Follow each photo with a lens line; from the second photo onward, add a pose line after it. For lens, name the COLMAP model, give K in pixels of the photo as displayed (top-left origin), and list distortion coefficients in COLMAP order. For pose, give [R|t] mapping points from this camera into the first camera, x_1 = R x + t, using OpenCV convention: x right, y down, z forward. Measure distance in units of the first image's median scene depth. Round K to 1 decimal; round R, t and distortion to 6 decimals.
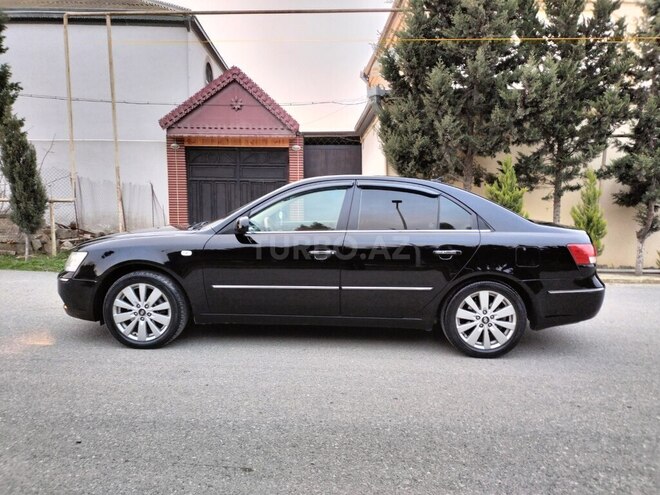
lens RADIAL K [[481.9, 0, 332.1], [0, 481.9, 249.2], [0, 0, 1]] dist [0.082625, -0.102794]
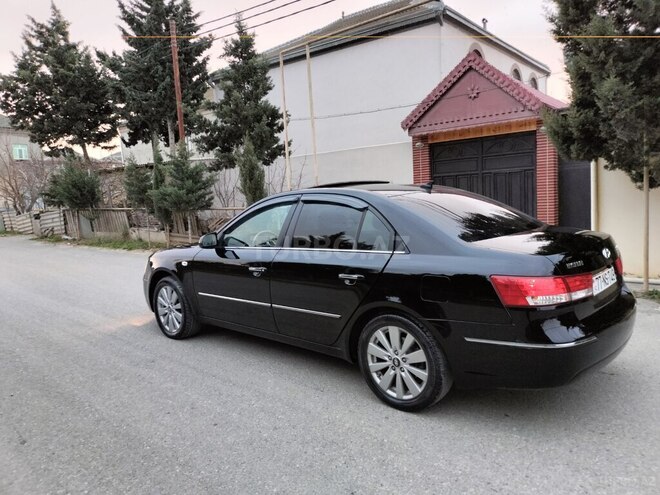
lens RADIAL K [[493.0, 0, 330.0], [0, 493.0, 247.5], [0, 0, 1]] dist [0.072860, -0.085542]
pose [[0.763341, 0.023300, -0.645576, 0.734140], [-0.011549, 0.999682, 0.022424, -0.060717], [0.645893, -0.009661, 0.763367, 0.289718]]
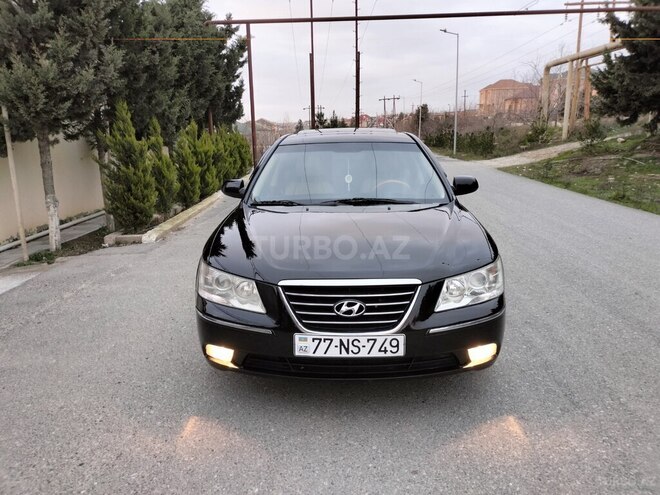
lens RADIAL K [[493.0, 0, 330.0], [0, 493.0, 247.5], [0, 0, 1]] dist [0.072860, -0.085542]
pose [[-0.008404, -0.234642, 0.972046, -1.151944], [0.121824, 0.964599, 0.233898, -0.189711], [-0.992516, 0.120384, 0.020479, 1.207786]]
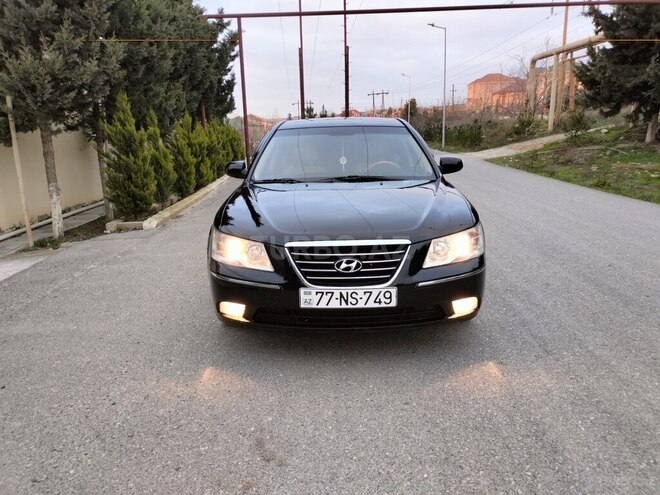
lens RADIAL K [[493.0, 0, 330.0], [0, 493.0, 247.5], [0, 0, 1]] dist [0.072860, -0.085542]
pose [[-0.029552, -0.242646, 0.969665, -1.236870], [0.128566, 0.961108, 0.244423, -0.169085], [-0.991260, 0.131889, 0.002794, 1.224530]]
